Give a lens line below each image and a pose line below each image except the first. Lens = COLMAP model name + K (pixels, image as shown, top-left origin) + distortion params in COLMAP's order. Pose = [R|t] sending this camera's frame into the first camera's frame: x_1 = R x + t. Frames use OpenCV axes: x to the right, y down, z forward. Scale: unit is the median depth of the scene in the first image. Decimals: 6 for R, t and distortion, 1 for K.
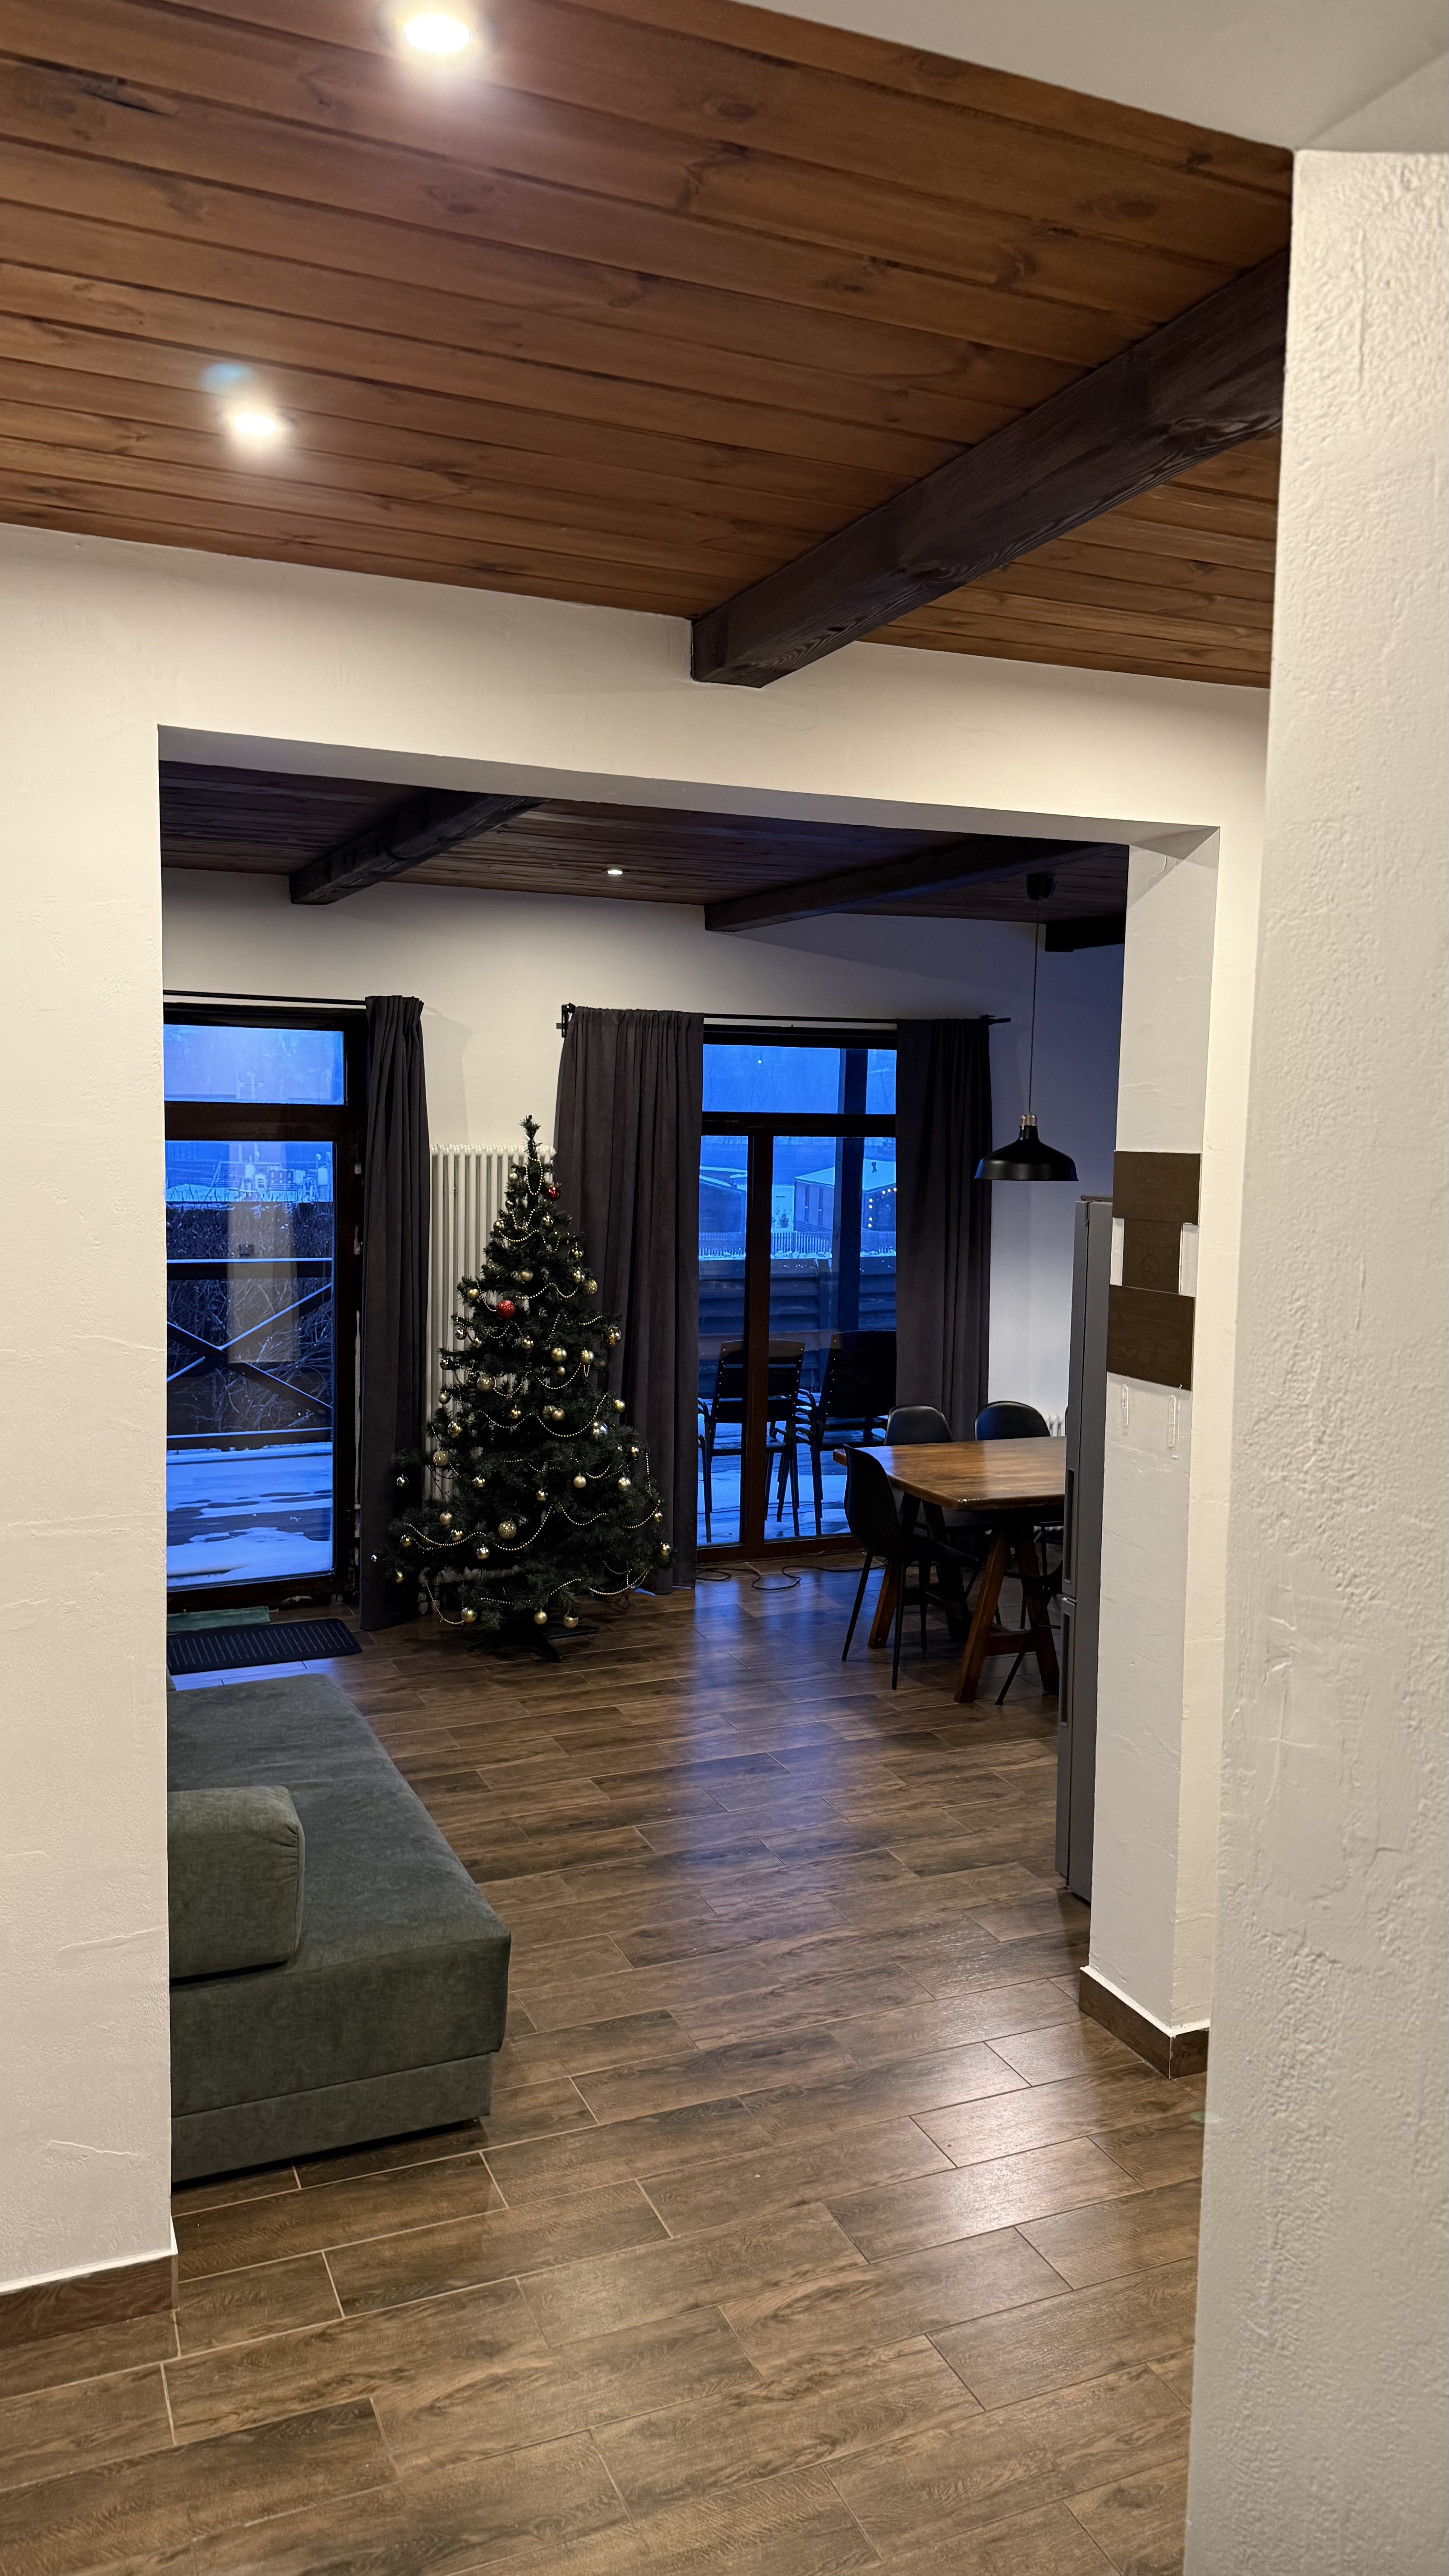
lens RADIAL K [[1807.6, 0, 726.3], [0, 1807.6, 1285.5], [0, 0, 1]] dist [0.018870, -0.002487]
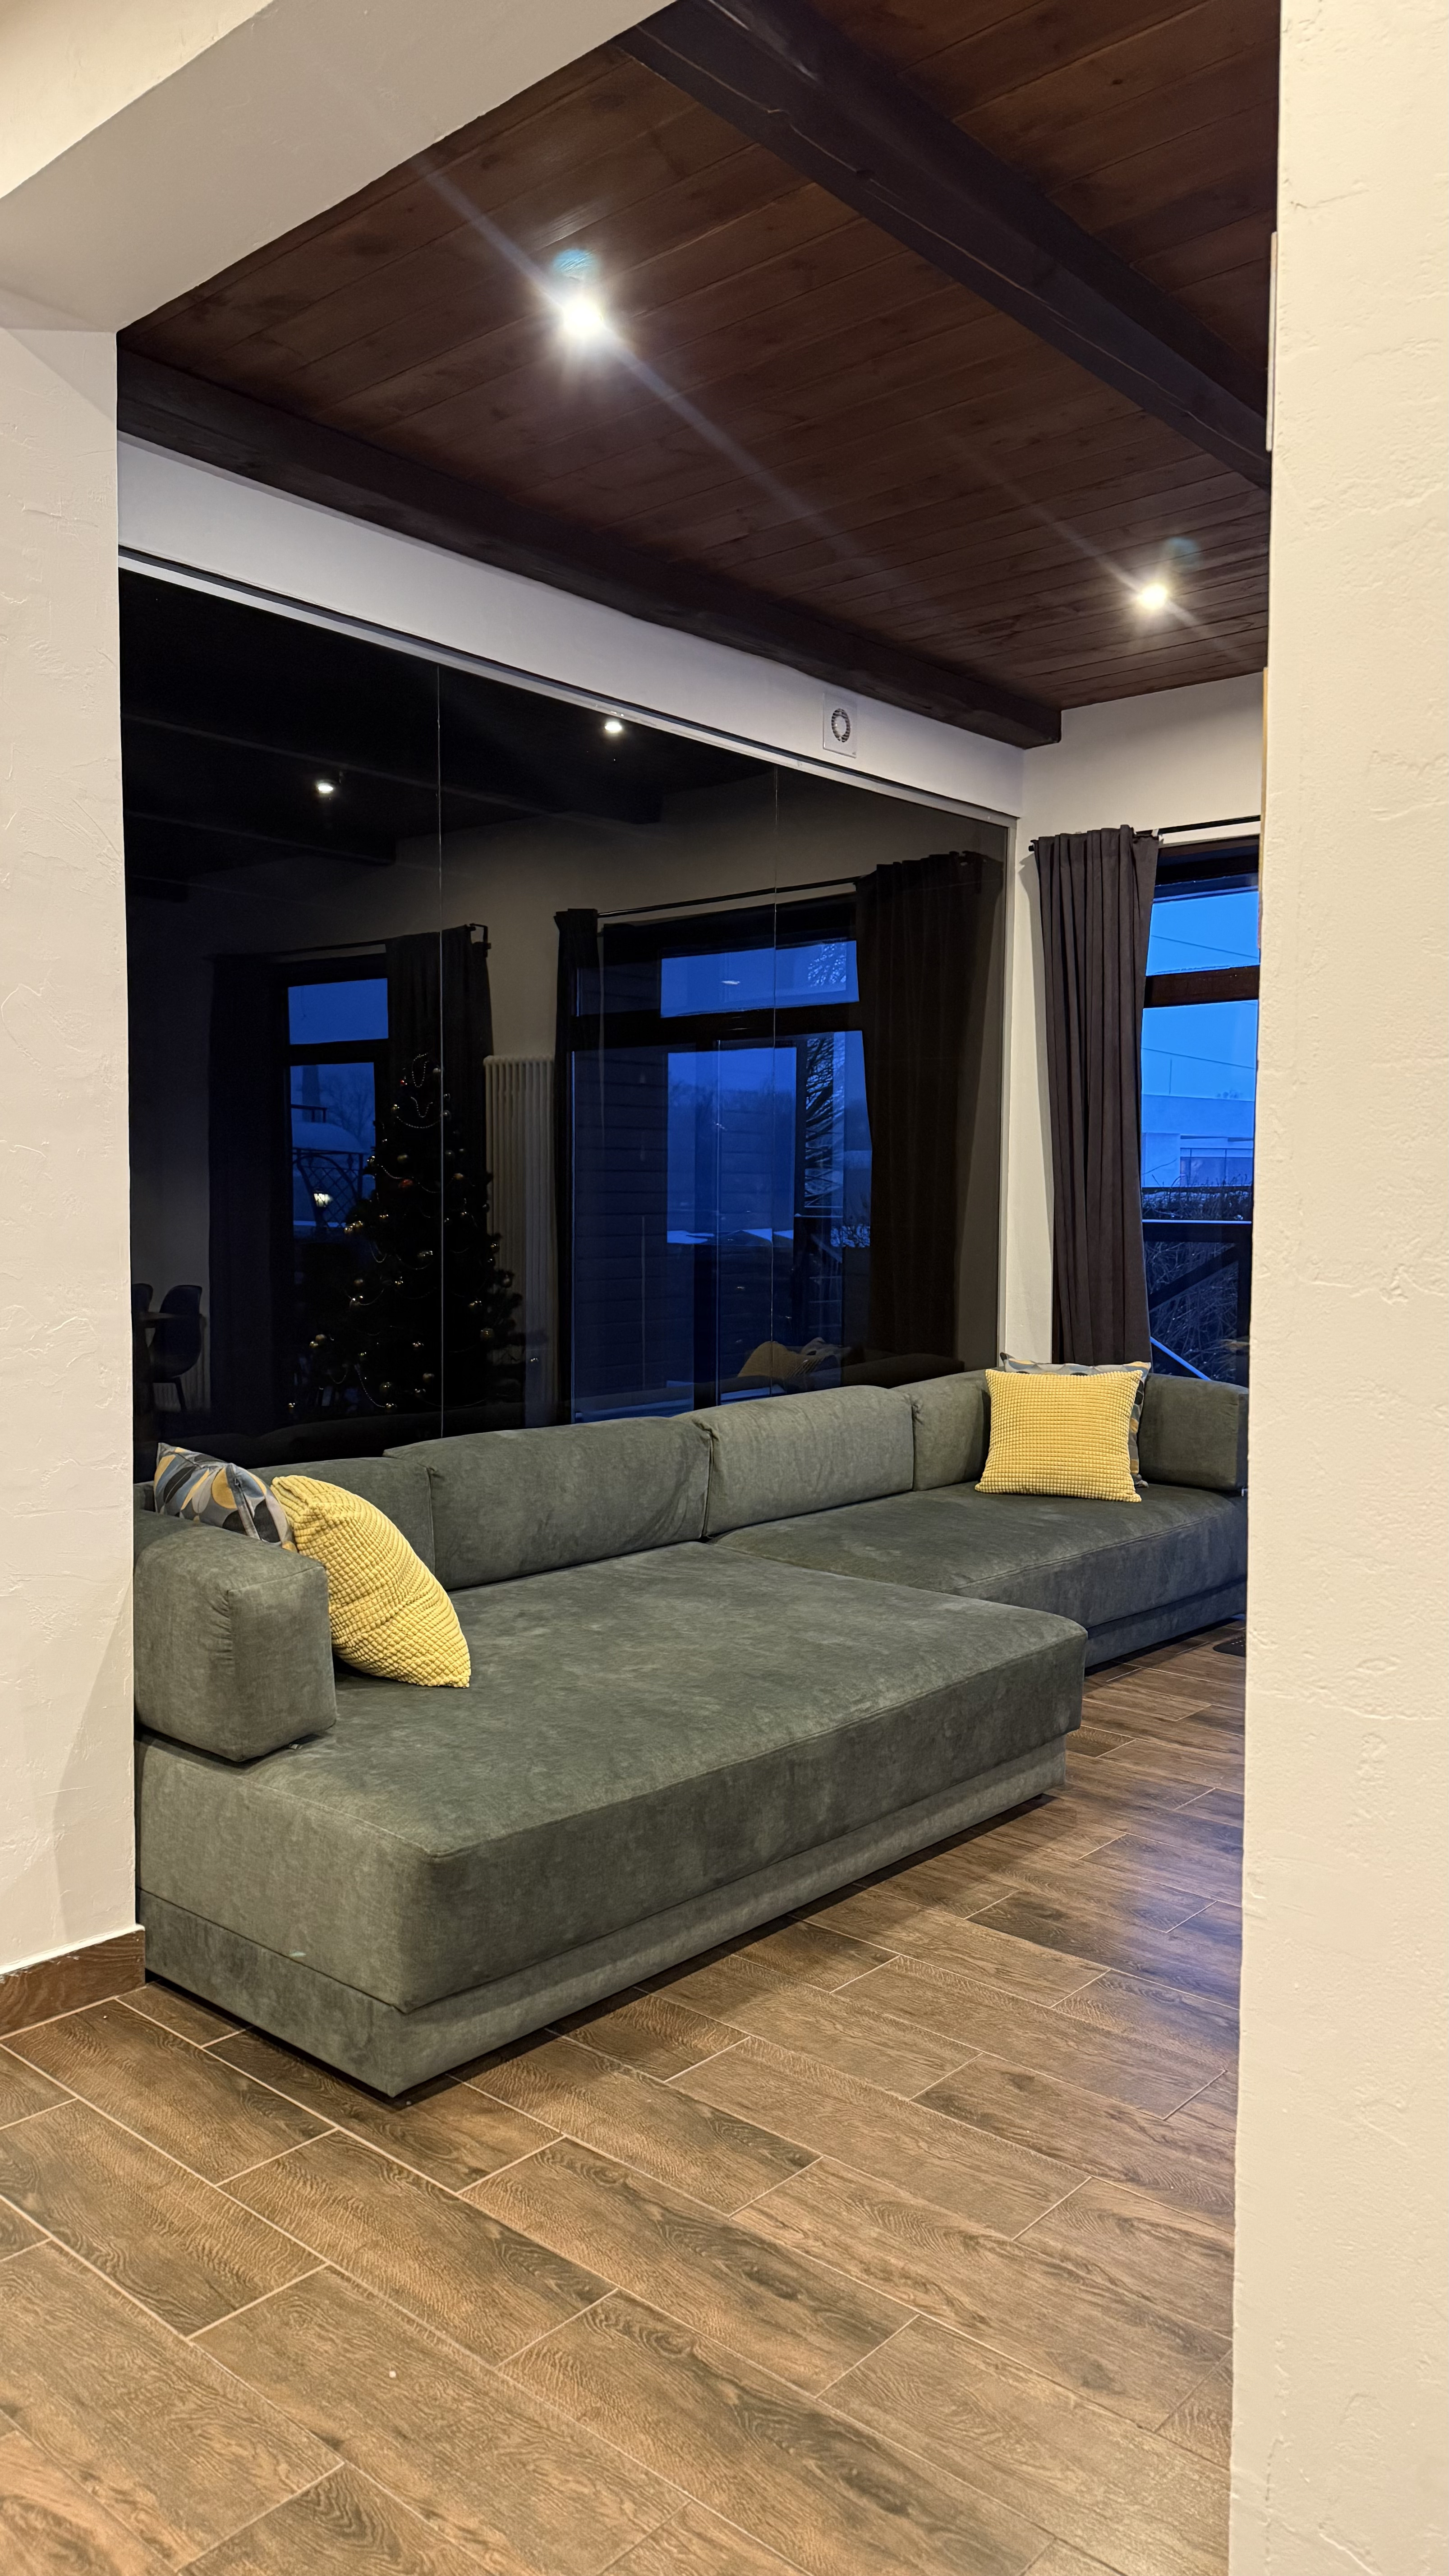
lens RADIAL K [[1807.6, 0, 728.6], [0, 1807.6, 1282.9], [0, 0, 1]] dist [0.018870, -0.002487]
pose [[0.435812, 0.034522, -0.899376, 0.508642], [-0.090575, 0.995874, -0.005664, 0.125207], [0.895469, 0.083930, 0.437140, 0.726965]]
